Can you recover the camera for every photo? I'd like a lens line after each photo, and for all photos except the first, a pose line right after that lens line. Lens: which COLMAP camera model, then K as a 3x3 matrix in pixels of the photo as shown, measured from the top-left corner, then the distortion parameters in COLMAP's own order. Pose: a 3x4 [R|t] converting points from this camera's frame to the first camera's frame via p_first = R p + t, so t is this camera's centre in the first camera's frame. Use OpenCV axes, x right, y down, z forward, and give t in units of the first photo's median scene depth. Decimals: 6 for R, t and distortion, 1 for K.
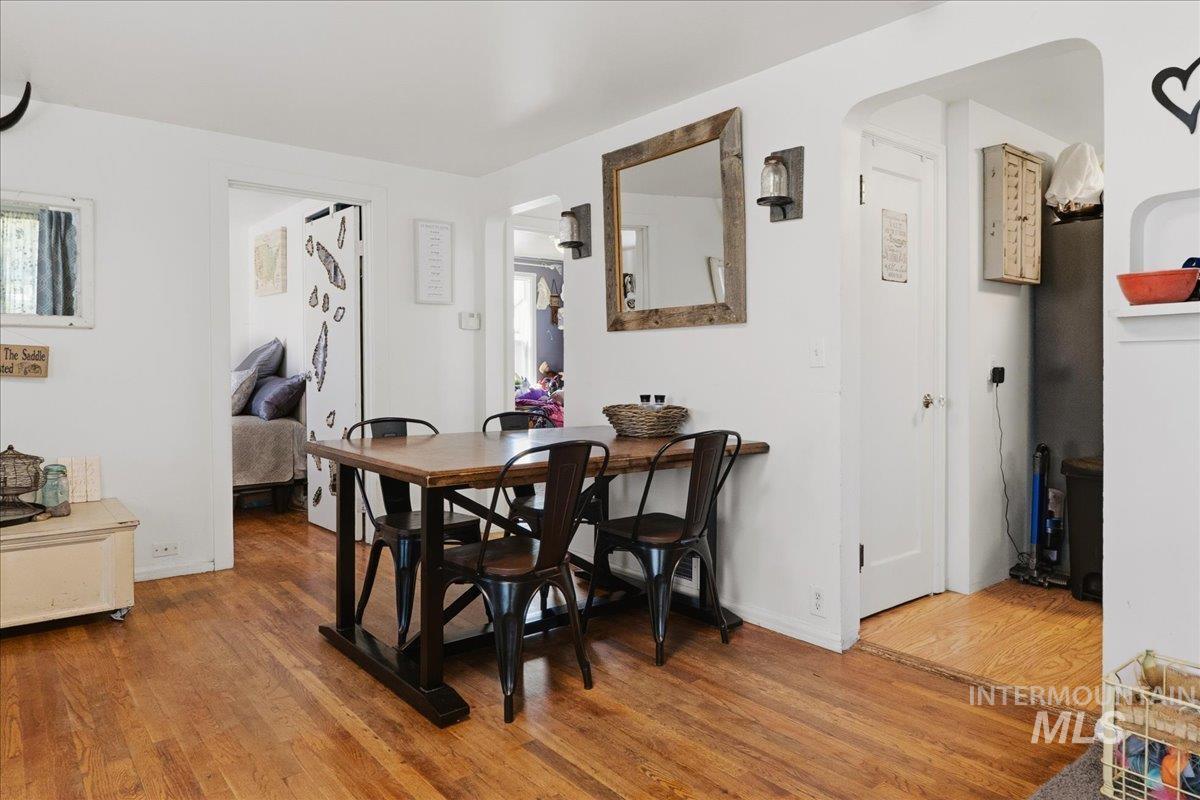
lens RADIAL K [[753.2, 0, 603.3], [0, 753.2, 375.5], [0, 0, 1]] dist [-0.001034, -0.006290]
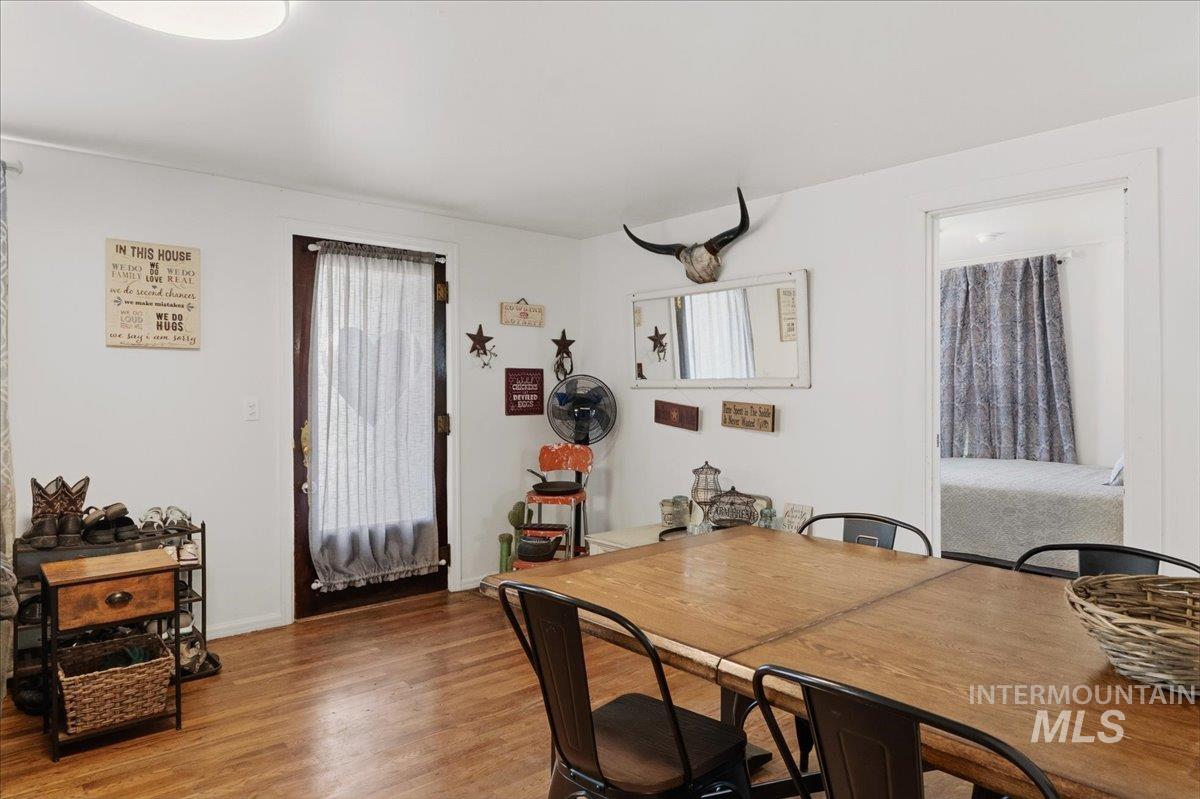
lens RADIAL K [[753.2, 0, 599.9], [0, 753.2, 394.2], [0, 0, 1]] dist [-0.001034, -0.006290]
pose [[0.044468, 0.007152, -0.998985, 0.410732], [-0.011539, 0.999911, 0.006645, -0.060096], [0.998944, 0.011232, 0.044547, 0.678986]]
